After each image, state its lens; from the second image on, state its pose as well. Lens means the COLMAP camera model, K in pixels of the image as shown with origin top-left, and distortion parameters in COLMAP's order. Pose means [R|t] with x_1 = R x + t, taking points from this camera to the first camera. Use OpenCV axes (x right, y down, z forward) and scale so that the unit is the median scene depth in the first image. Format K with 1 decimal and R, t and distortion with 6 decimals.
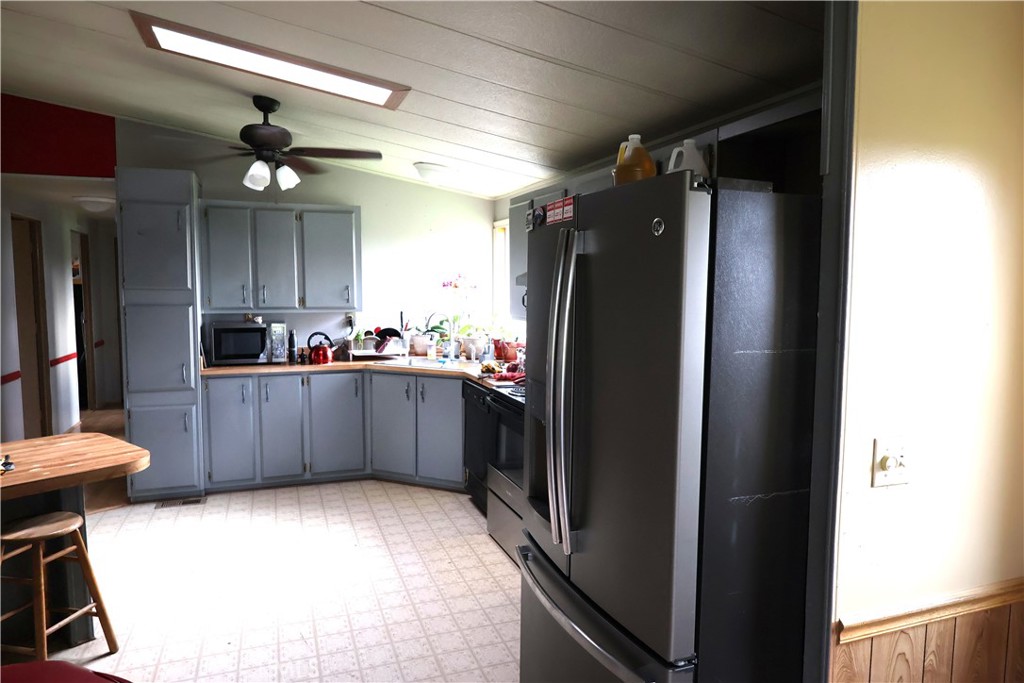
lens RADIAL K [[658.3, 0, 512.0], [0, 658.3, 341.5], [0, 0, 1]] dist [-0.003047, -0.000617]
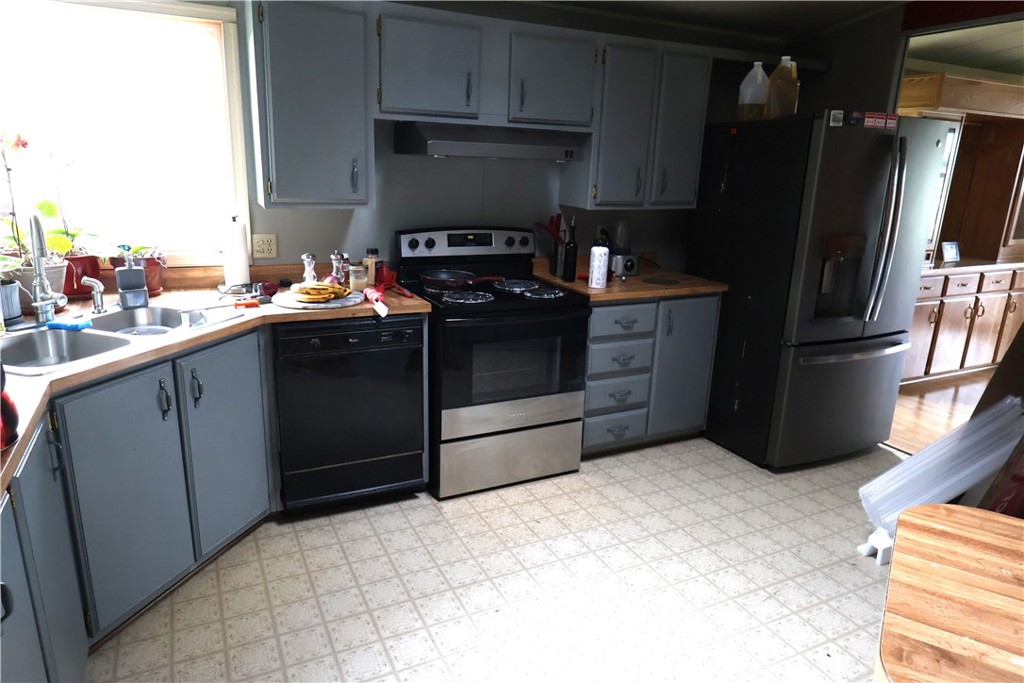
lens RADIAL K [[658.3, 0, 512.0], [0, 658.3, 341.5], [0, 0, 1]] dist [-0.003047, -0.000617]
pose [[-0.110844, -0.275542, 0.954877, -0.734439], [0.052154, 0.957861, 0.282457, -0.089333], [-0.992468, 0.081109, -0.091802, 1.015064]]
